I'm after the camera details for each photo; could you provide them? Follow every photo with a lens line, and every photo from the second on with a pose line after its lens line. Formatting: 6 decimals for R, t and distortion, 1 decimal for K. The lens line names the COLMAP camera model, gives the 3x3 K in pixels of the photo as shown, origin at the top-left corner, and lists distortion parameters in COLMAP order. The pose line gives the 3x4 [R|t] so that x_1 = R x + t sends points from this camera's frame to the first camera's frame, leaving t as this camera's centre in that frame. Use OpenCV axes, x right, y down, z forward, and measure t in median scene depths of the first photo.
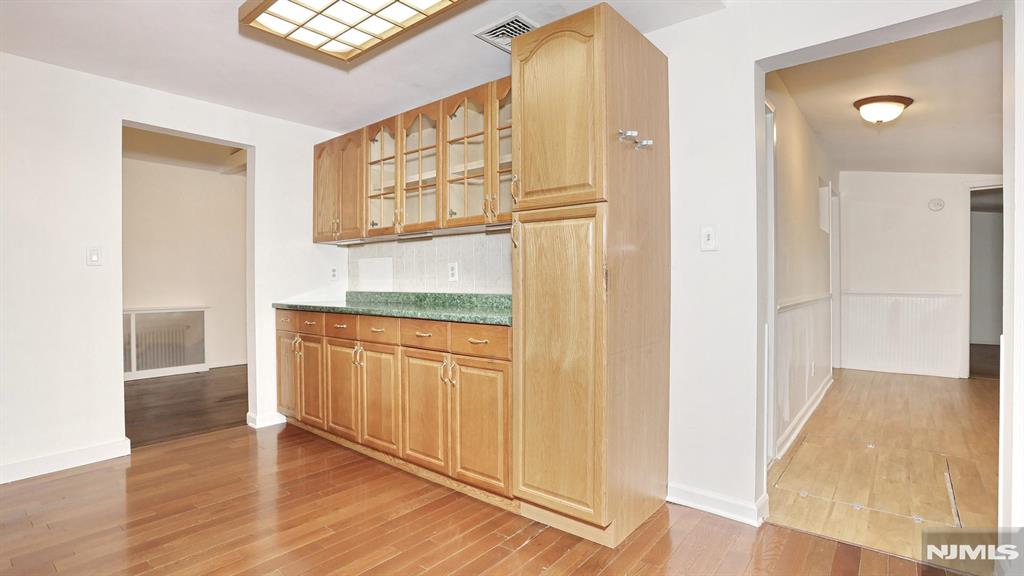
lens RADIAL K [[489.7, 0, 507.1], [0, 489.7, 289.0], [0, 0, 1]] dist [-0.079295, 0.045118]
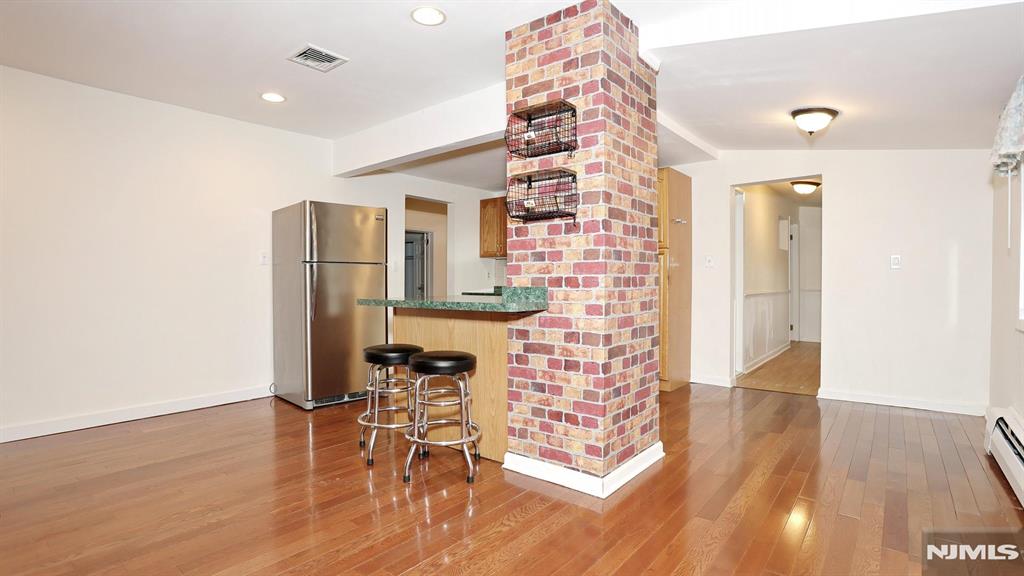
lens RADIAL K [[489.7, 0, 507.1], [0, 489.7, 289.0], [0, 0, 1]] dist [-0.079295, 0.045118]
pose [[0.999987, 0.004481, -0.002257, -0.308876], [-0.004485, 0.999988, -0.001959, 0.018837], [0.002248, 0.001969, 0.999996, -0.746046]]
